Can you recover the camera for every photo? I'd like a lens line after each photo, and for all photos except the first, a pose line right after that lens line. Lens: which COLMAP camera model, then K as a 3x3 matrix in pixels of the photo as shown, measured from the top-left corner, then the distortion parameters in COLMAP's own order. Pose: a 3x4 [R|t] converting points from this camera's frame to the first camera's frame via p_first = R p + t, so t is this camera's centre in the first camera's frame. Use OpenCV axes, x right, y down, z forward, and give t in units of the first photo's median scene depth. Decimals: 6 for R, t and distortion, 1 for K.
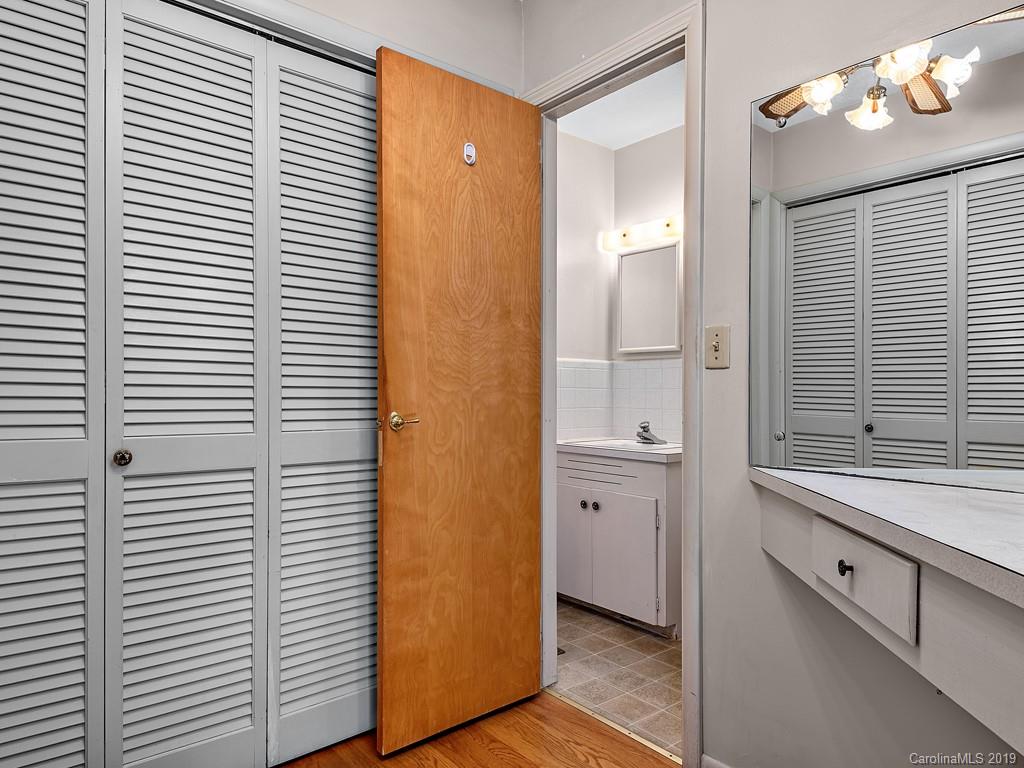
lens RADIAL K [[642.5, 0, 512.0], [0, 642.5, 384.0], [0, 0, 1]] dist [-0.001151, -0.000062]
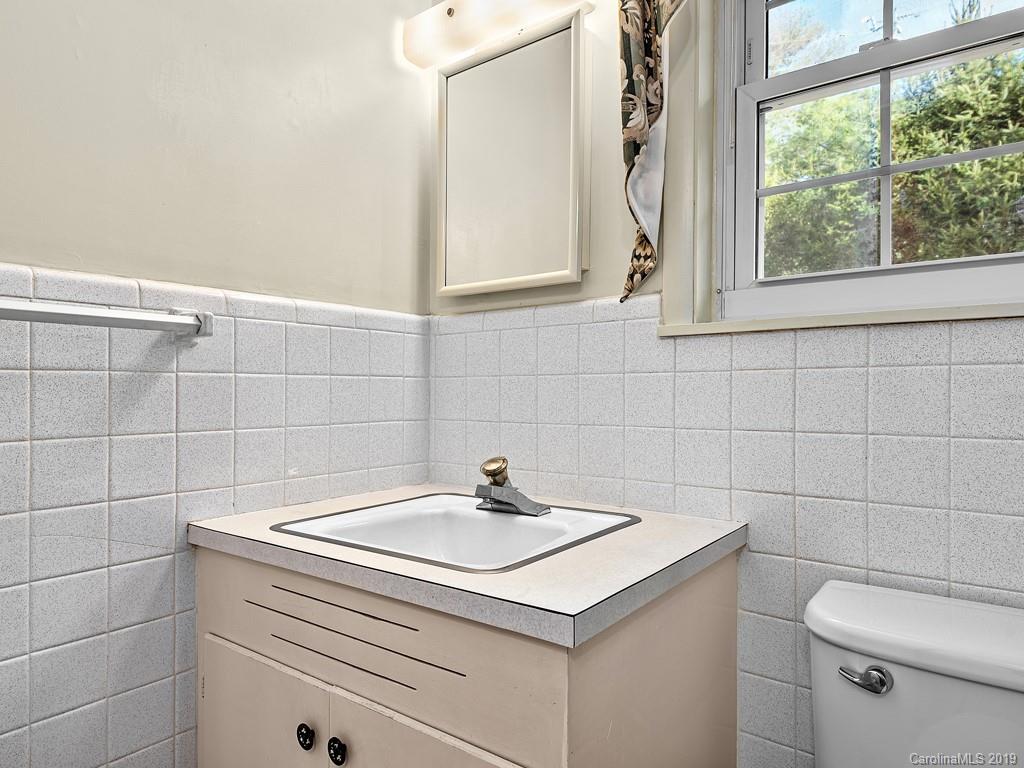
lens RADIAL K [[642.5, 0, 512.0], [0, 642.5, 384.0], [0, 0, 1]] dist [-0.001151, -0.000062]
pose [[0.974528, 0.005329, 0.224203, 0.121321], [-0.006865, 0.999958, 0.006072, 0.010239], [-0.224161, -0.007456, 0.974523, 0.584357]]
